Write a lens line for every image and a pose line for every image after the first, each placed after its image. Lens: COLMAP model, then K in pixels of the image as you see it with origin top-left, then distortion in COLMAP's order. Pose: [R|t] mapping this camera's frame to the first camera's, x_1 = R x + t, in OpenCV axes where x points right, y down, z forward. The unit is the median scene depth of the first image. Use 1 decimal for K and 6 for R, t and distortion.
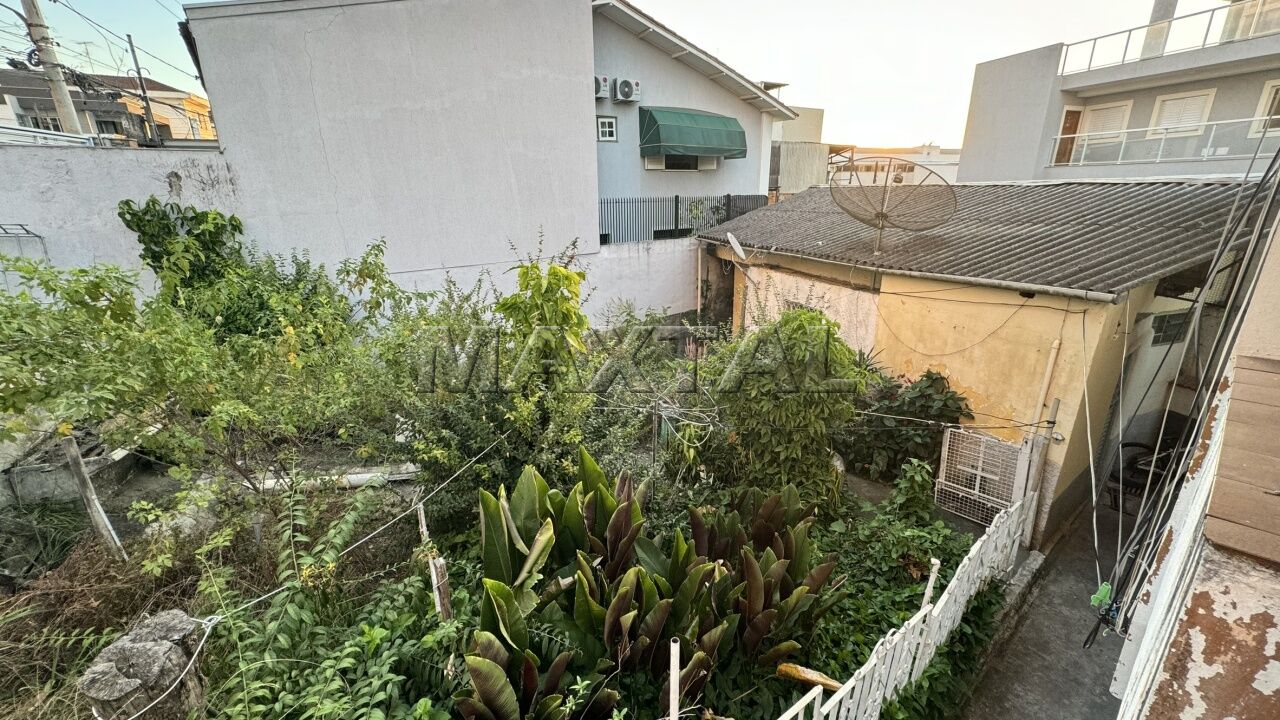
lens RADIAL K [[508.6, 0, 639.1], [0, 508.6, 359.5], [0, 0, 1]] dist [-0.002124, 0.000594]
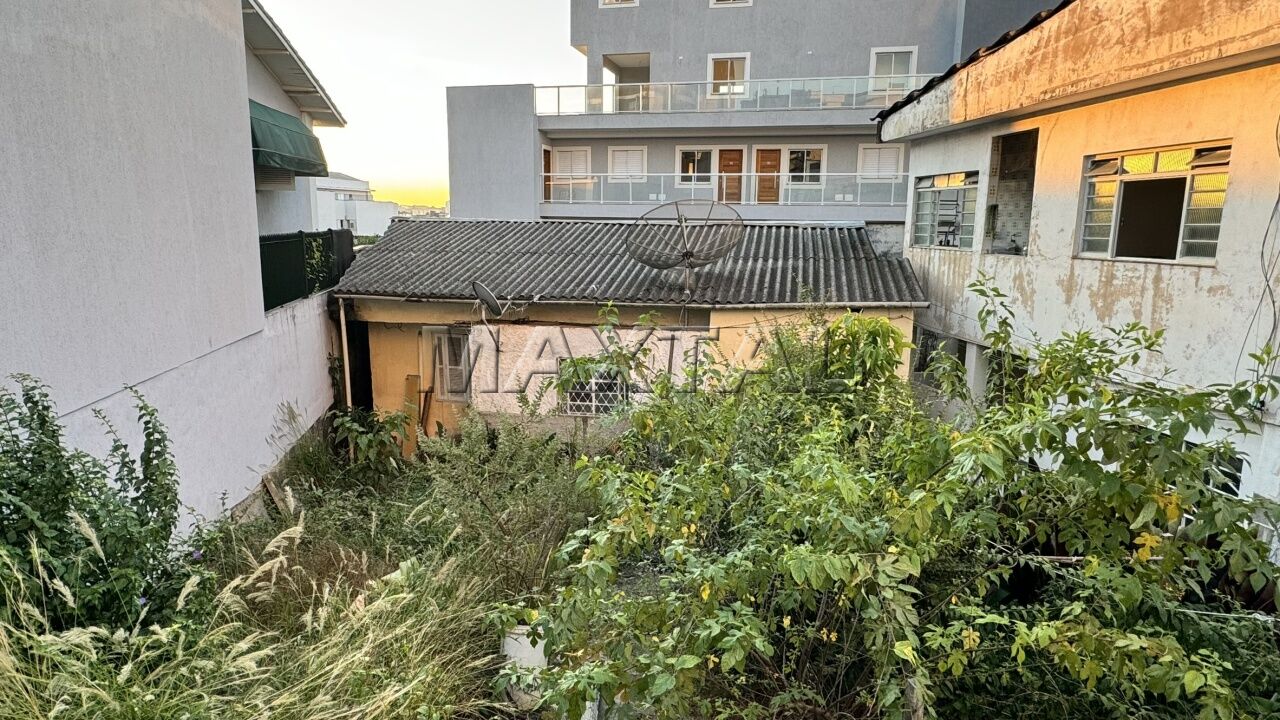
lens RADIAL K [[750.5, 0, 634.0], [0, 750.5, 360.5], [0, 0, 1]] dist [-0.006585, 0.006425]
pose [[0.522085, -0.139578, 0.841395, -0.817953], [0.251522, 0.967841, 0.004485, -0.110219], [-0.814963, 0.209288, 0.540402, 0.319330]]
